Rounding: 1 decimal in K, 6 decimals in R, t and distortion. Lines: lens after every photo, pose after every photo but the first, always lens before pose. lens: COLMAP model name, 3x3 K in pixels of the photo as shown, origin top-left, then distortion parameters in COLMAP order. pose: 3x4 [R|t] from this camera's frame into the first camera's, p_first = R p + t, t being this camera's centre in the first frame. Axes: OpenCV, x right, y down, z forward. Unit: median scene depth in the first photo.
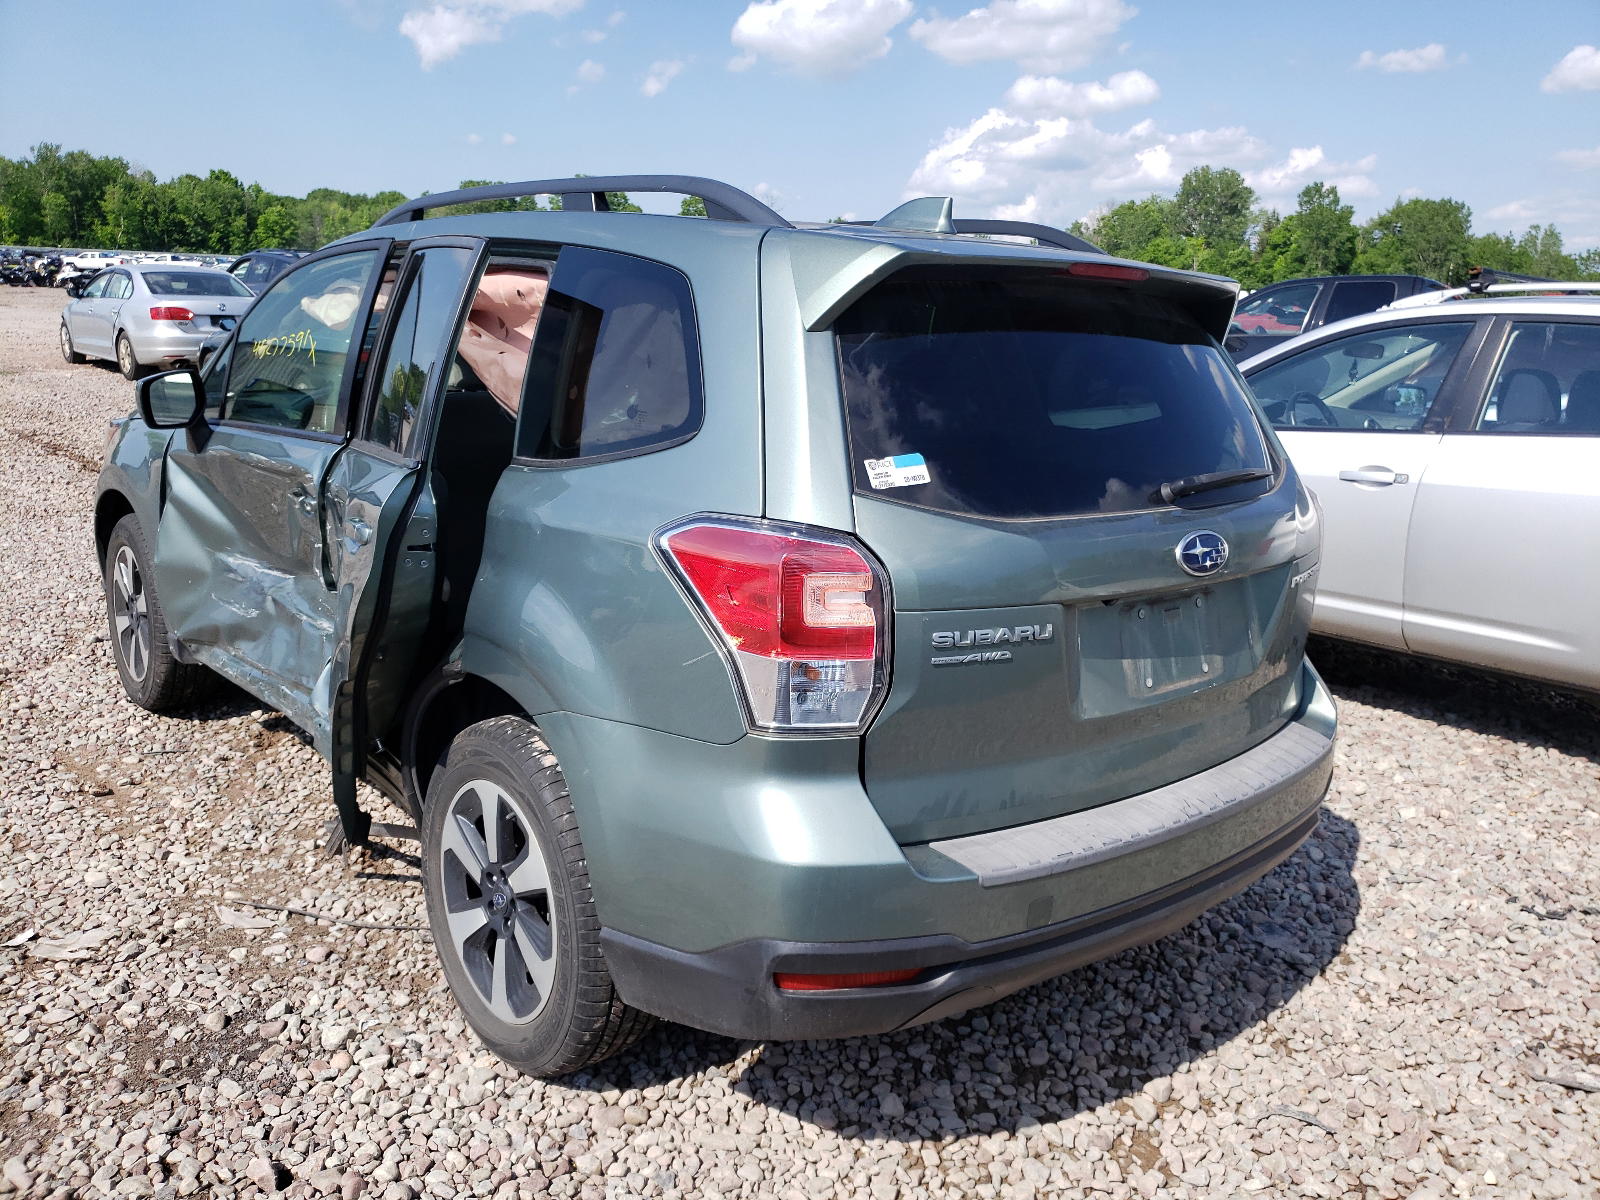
lens RADIAL K [[1459.2, 0, 800.0], [0, 1459.2, 600.0], [0, 0, 1]] dist [-0.008811, 0.079393]
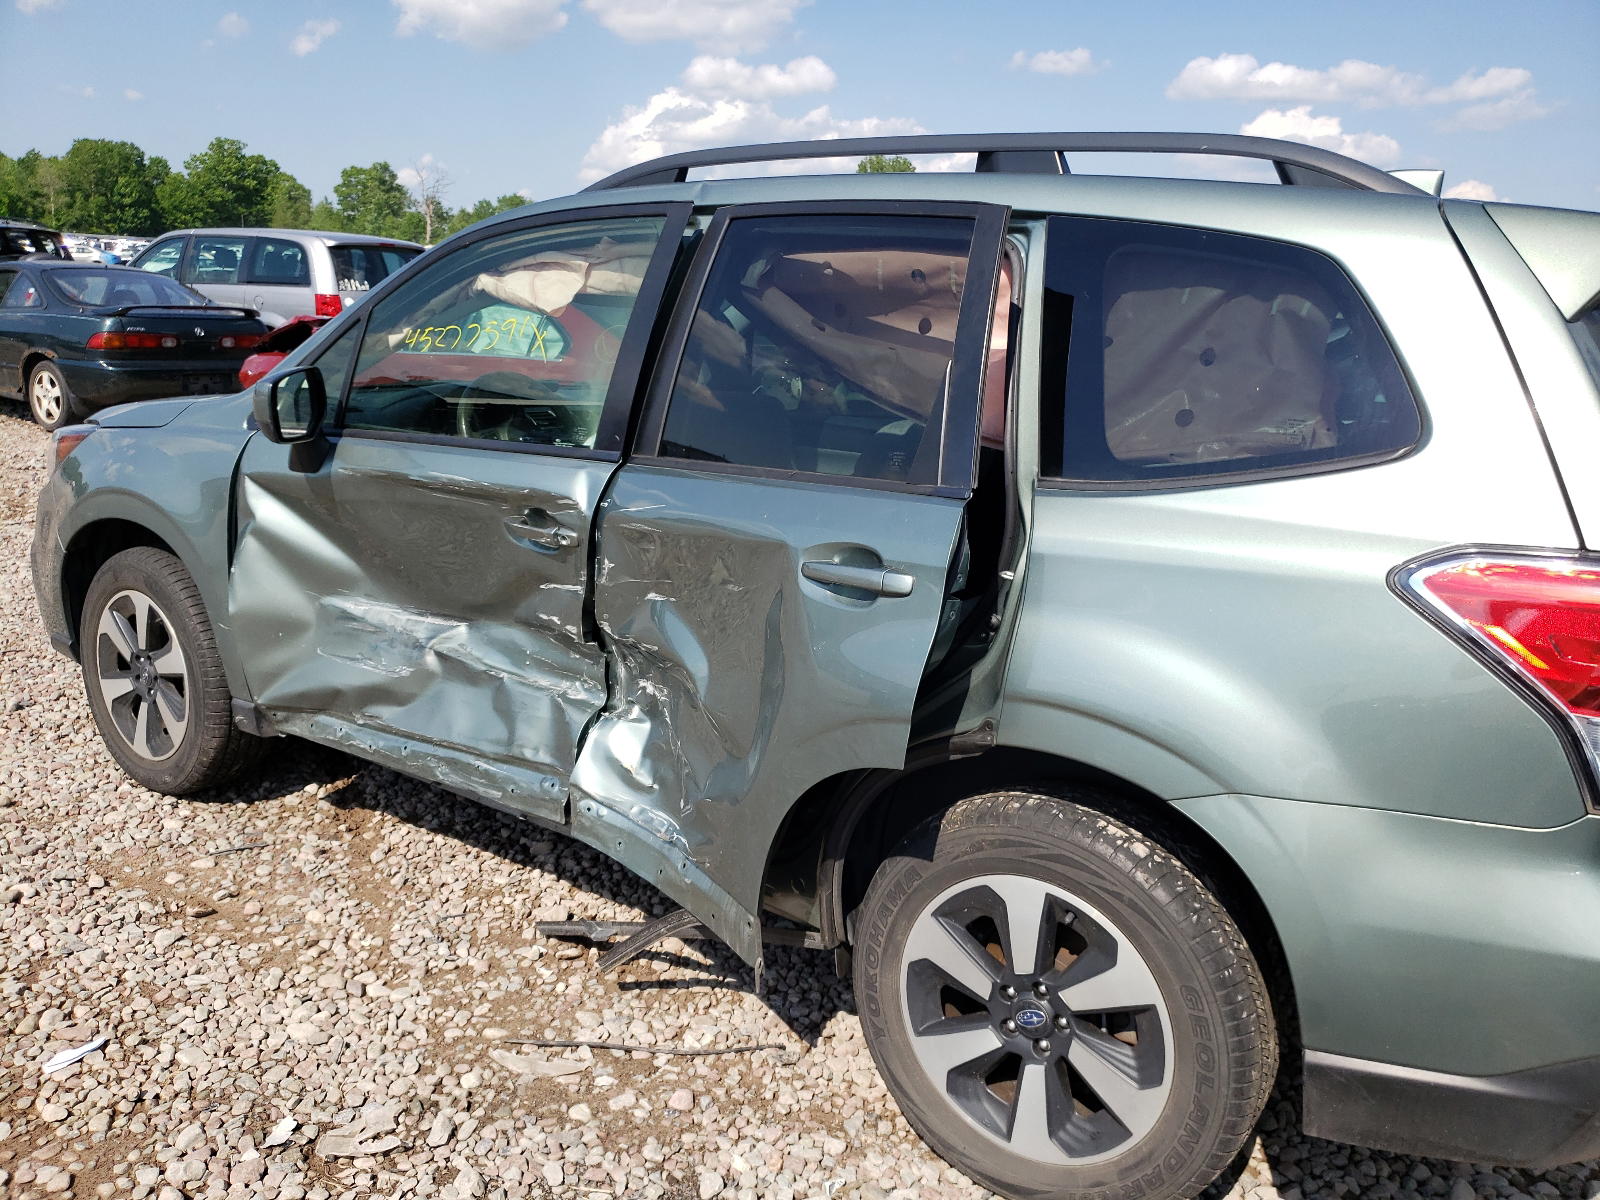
lens RADIAL K [[1459.2, 0, 800.0], [0, 1459.2, 600.0], [0, 0, 1]] dist [-0.008811, 0.079393]
pose [[0.965499, -0.051748, 0.255212, -0.425102], [0.048117, 0.998632, 0.020454, -0.041721], [-0.255921, -0.007469, 0.966669, 0.195371]]
